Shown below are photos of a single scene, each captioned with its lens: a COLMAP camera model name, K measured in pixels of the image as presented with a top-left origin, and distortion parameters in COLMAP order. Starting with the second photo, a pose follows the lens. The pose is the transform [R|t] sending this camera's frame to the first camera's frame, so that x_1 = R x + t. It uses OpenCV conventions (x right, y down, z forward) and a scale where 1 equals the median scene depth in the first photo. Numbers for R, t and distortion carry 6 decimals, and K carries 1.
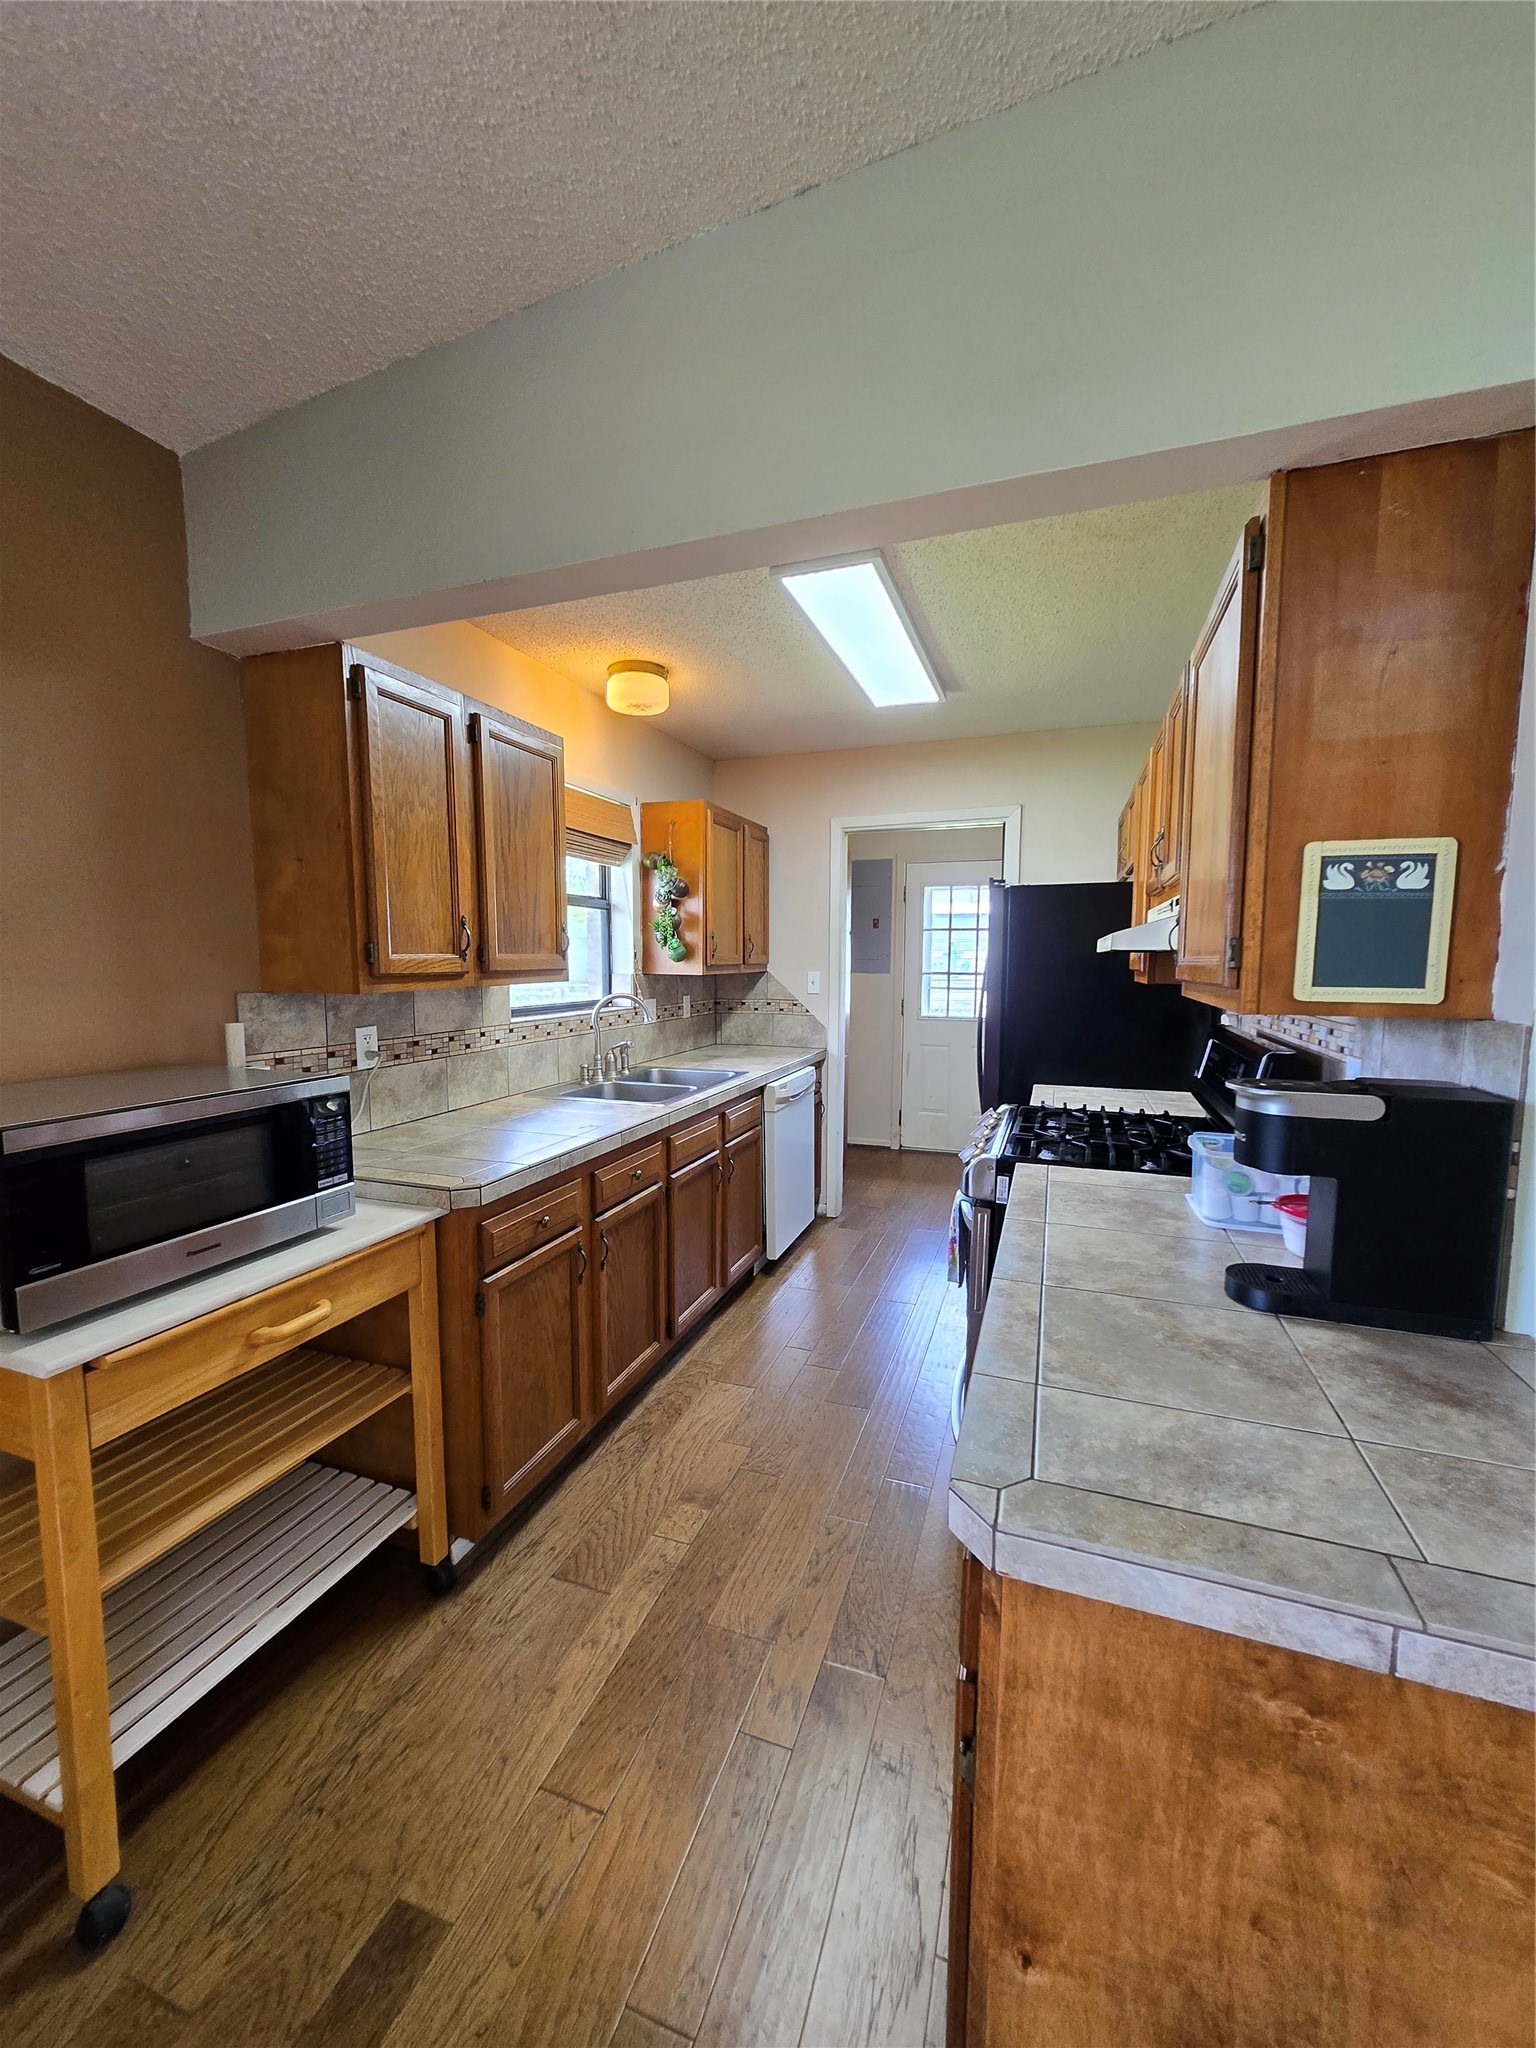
lens RADIAL K [[807.5, 0, 760.9], [0, 807.5, 1028.6], [0, 0, 1]] dist [0.001867, 0.000605]
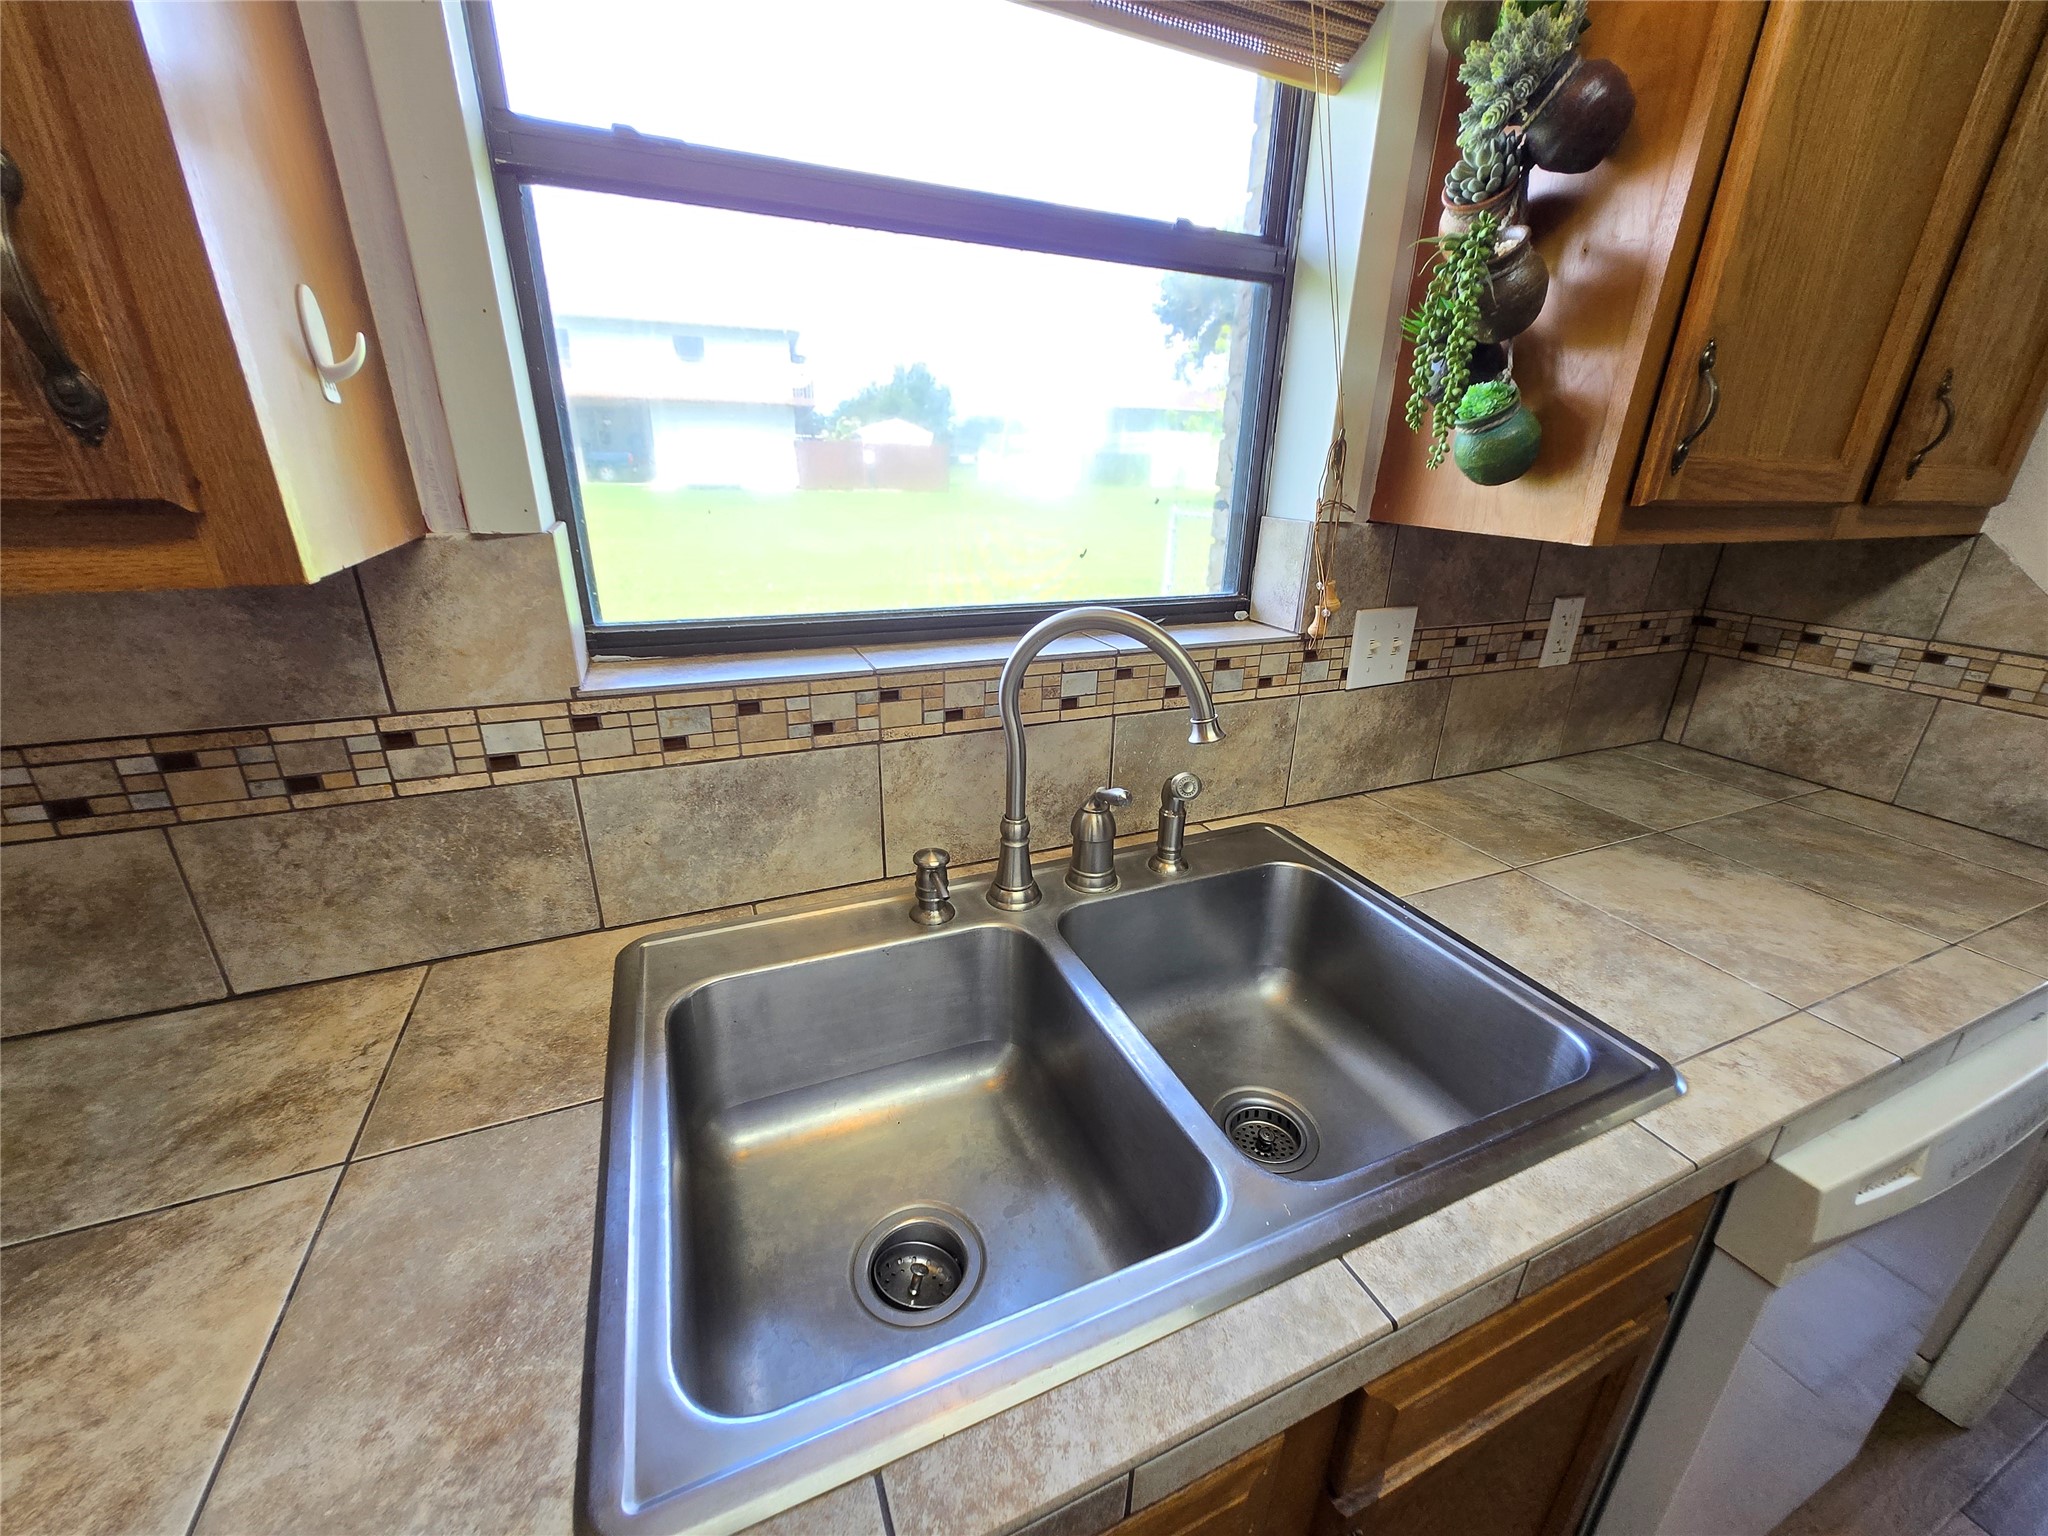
lens RADIAL K [[807.5, 0, 1029.9], [0, 807.5, 771.8], [0, 0, 1]] dist [0.001867, 0.000605]
pose [[0.690863, 0.278559, -0.667169, -0.013147], [-0.087313, 0.948188, 0.305478, -0.081121], [0.717695, -0.152791, 0.679389, 0.931183]]
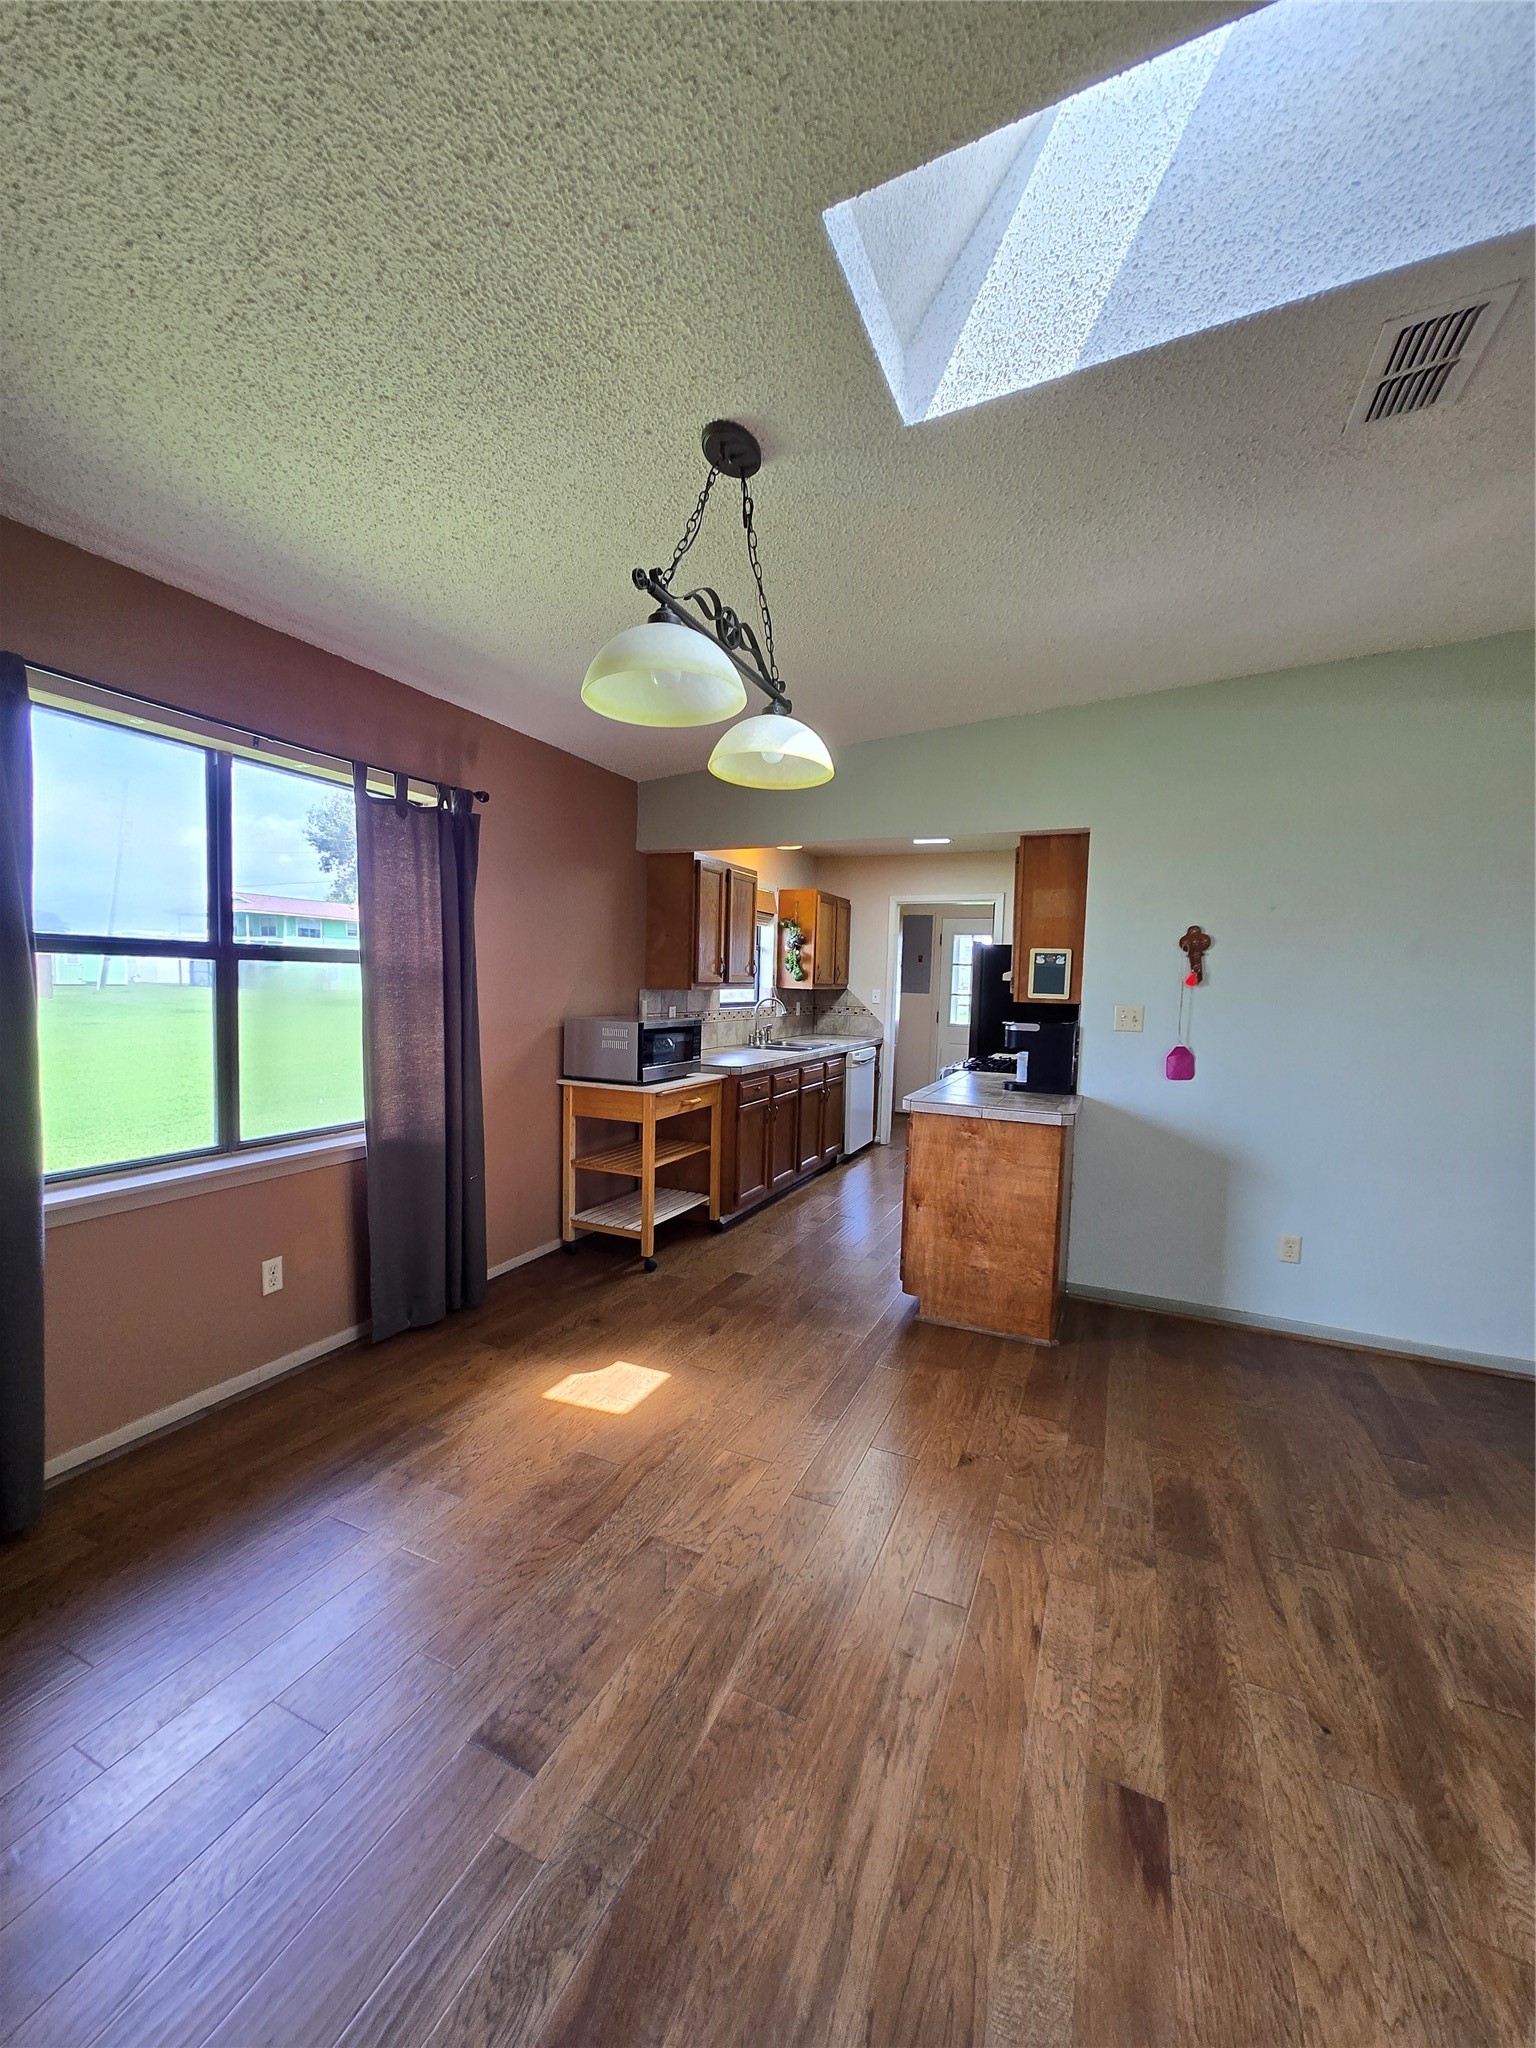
lens RADIAL K [[807.5, 0, 774.2], [0, 807.5, 1024.8], [0, 0, 1]] dist [0.001867, 0.000605]
pose [[0.997701, 0.030672, -0.060428, -0.059921], [-0.032629, 0.998966, -0.031671, 0.087953], [0.059394, 0.033570, 0.997670, -0.950728]]
